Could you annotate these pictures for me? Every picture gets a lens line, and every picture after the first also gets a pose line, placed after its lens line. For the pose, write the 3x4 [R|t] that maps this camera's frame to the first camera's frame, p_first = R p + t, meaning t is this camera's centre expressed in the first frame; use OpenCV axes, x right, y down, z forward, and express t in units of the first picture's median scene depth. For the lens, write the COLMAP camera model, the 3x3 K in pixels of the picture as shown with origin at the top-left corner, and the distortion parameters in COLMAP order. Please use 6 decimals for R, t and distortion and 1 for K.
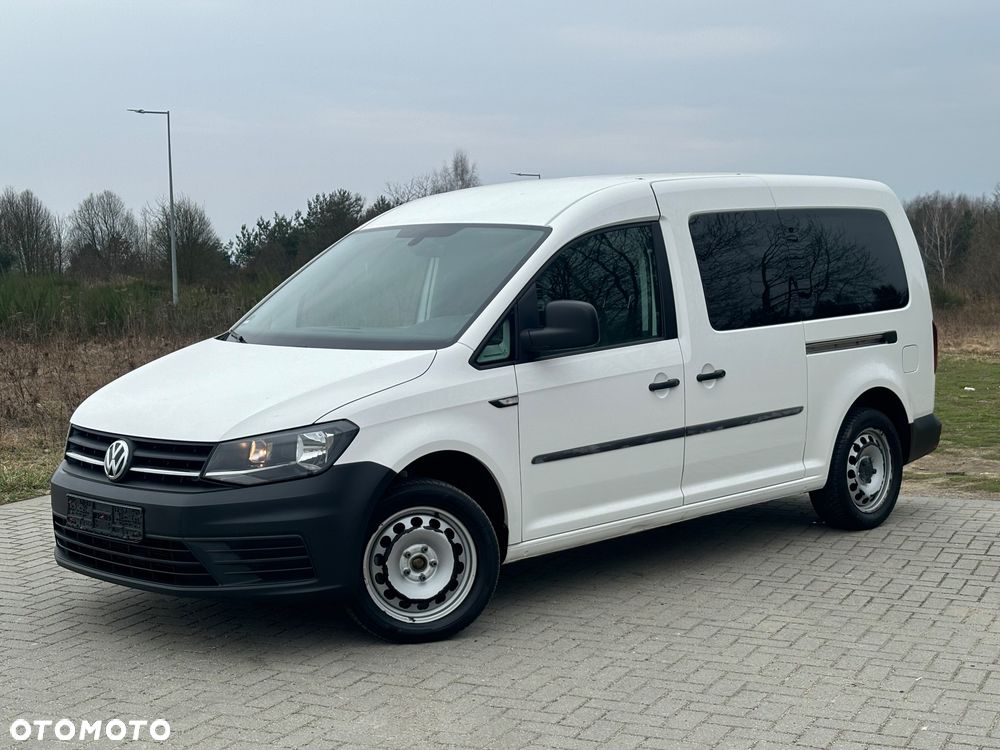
lens RADIAL K [[1595.0, 0, 500.0], [0, 1595.0, 375.0], [0, 0, 1]] dist [0.163137, -0.184968]
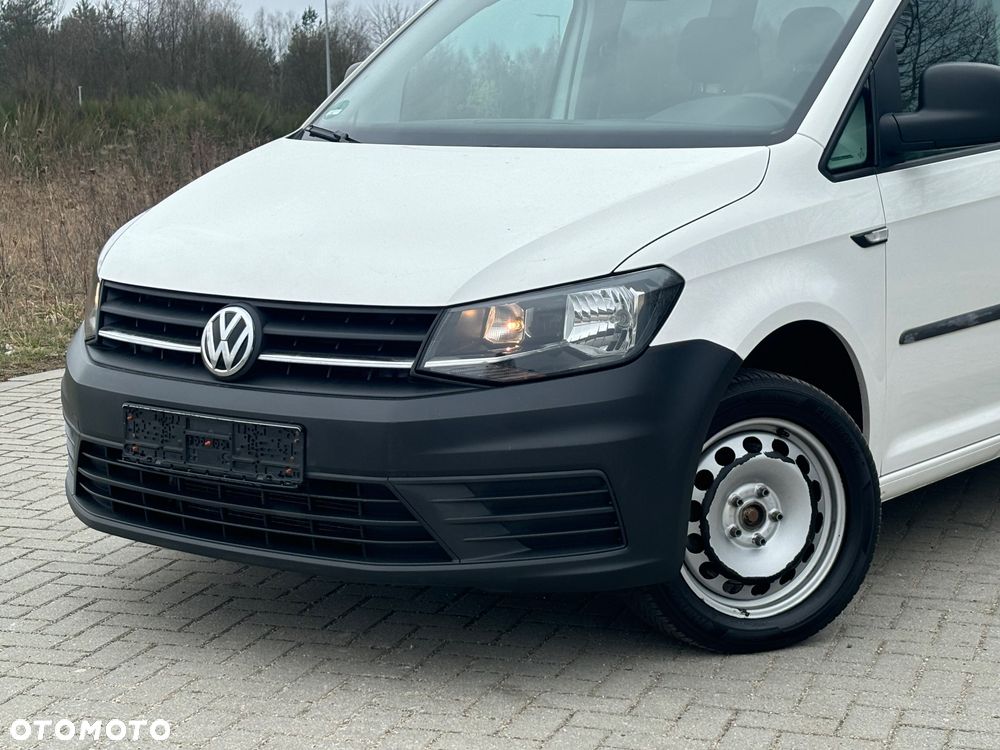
lens RADIAL K [[2119.2, 0, 499.4], [0, 2119.2, 393.6], [0, 0, 1]] dist [0.208199, -0.242158]
pose [[0.991841, -0.013384, 0.126778, -0.238755], [0.004936, 0.997760, 0.066716, 0.021777], [-0.127387, -0.065546, 0.989685, 0.253038]]
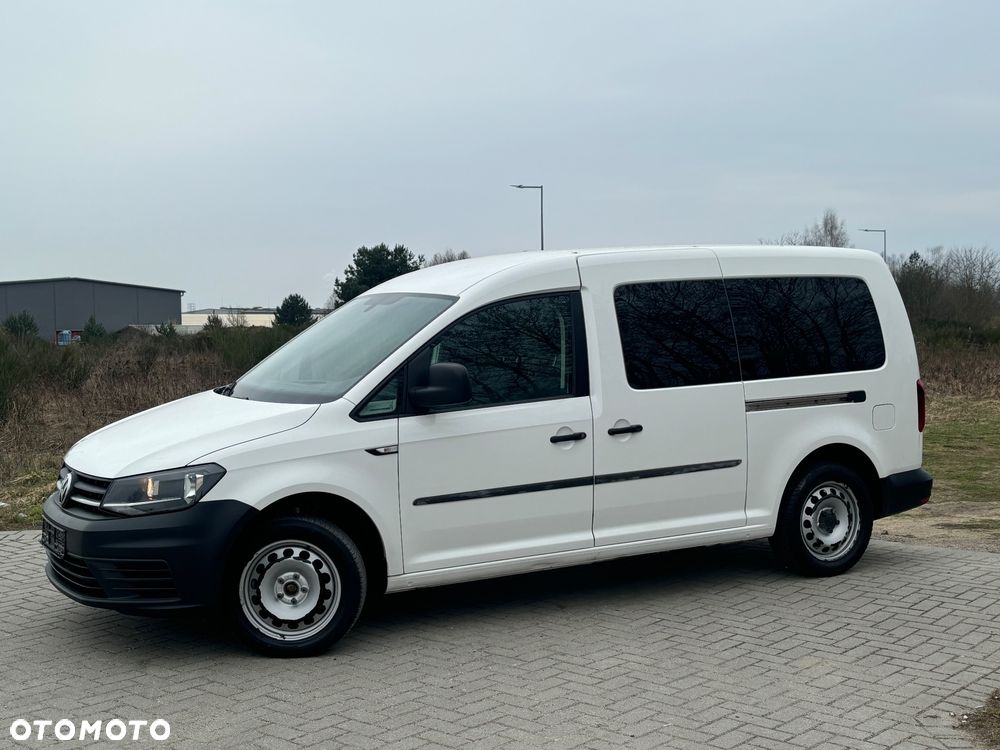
lens RADIAL K [[1367.0, 0, 500.0], [0, 1367.0, 375.0], [0, 0, 1]] dist [0.256056, -1.201767]
pose [[0.961531, 0.015820, -0.274240, 0.366437], [-0.021625, 0.999601, -0.018158, -0.022016], [0.273844, 0.023390, 0.961490, 0.076840]]
